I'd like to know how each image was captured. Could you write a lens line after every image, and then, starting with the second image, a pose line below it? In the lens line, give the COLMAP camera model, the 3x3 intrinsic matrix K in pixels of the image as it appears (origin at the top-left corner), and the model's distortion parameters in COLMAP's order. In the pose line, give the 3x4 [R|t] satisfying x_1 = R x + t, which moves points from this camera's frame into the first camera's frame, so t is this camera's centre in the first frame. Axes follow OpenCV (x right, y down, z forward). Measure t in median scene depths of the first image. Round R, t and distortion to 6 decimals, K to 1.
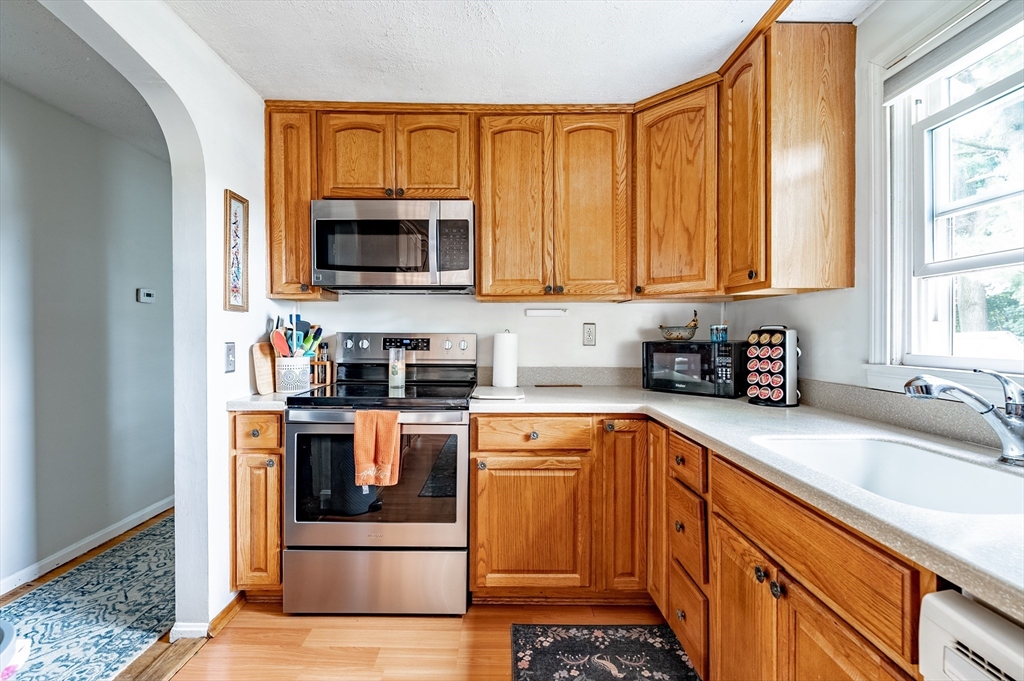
lens RADIAL K [[426.6, 0, 503.9], [0, 426.6, 333.4], [0, 0, 1]] dist [-0.000917, -0.000054]
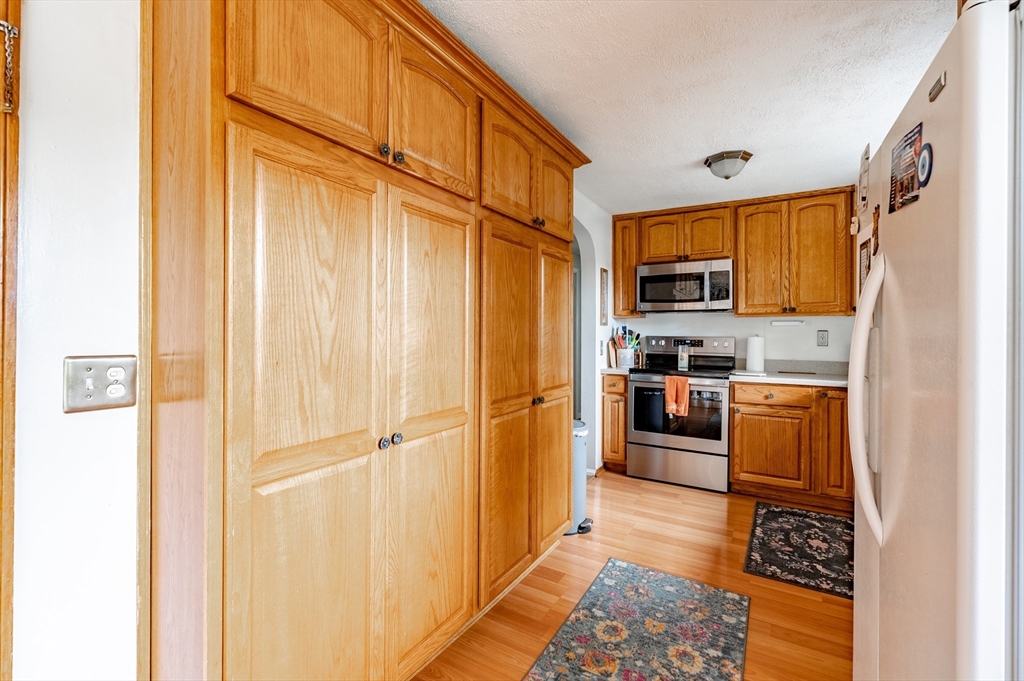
lens RADIAL K [[430.7, 0, 516.2], [0, 430.7, 334.4], [0, 0, 1]] dist [-0.000940, -0.000115]
pose [[0.856753, 0.003009, -0.515718, 0.078965], [-0.004600, 0.999988, -0.001807, -0.003864], [0.515707, 0.003921, 0.856756, -0.957004]]
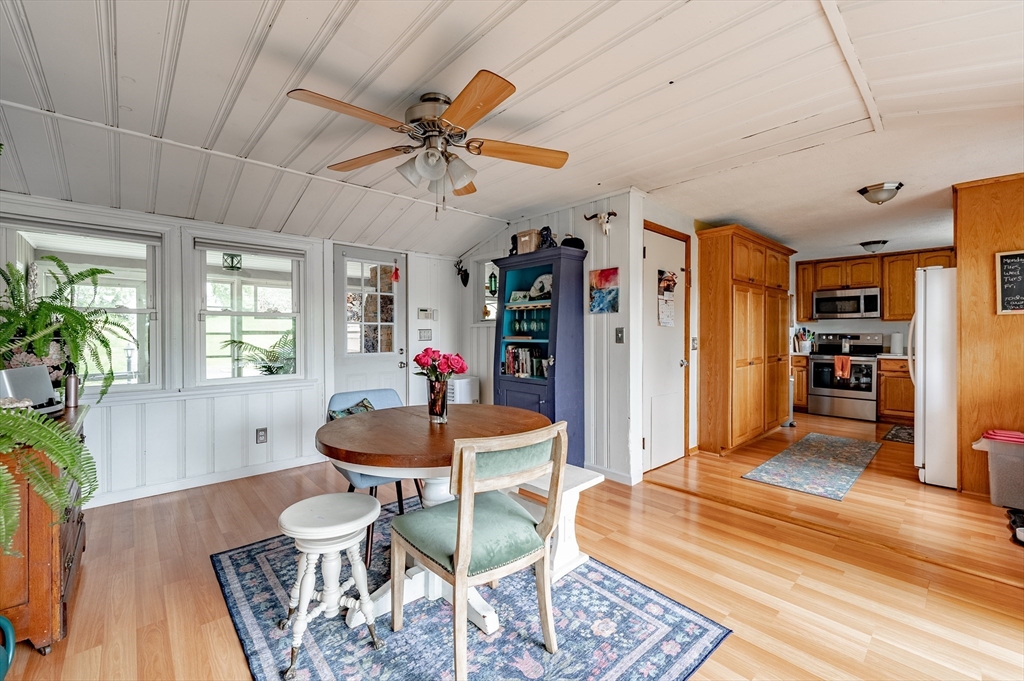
lens RADIAL K [[421.1, 0, 517.2], [0, 421.1, 335.9], [0, 0, 1]] dist [-0.001052, -0.000038]
pose [[0.683578, 0.001409, -0.729876, 0.350725], [0.001272, 0.999994, 0.003123, 0.004362], [0.729877, -0.003063, 0.683572, -2.917113]]
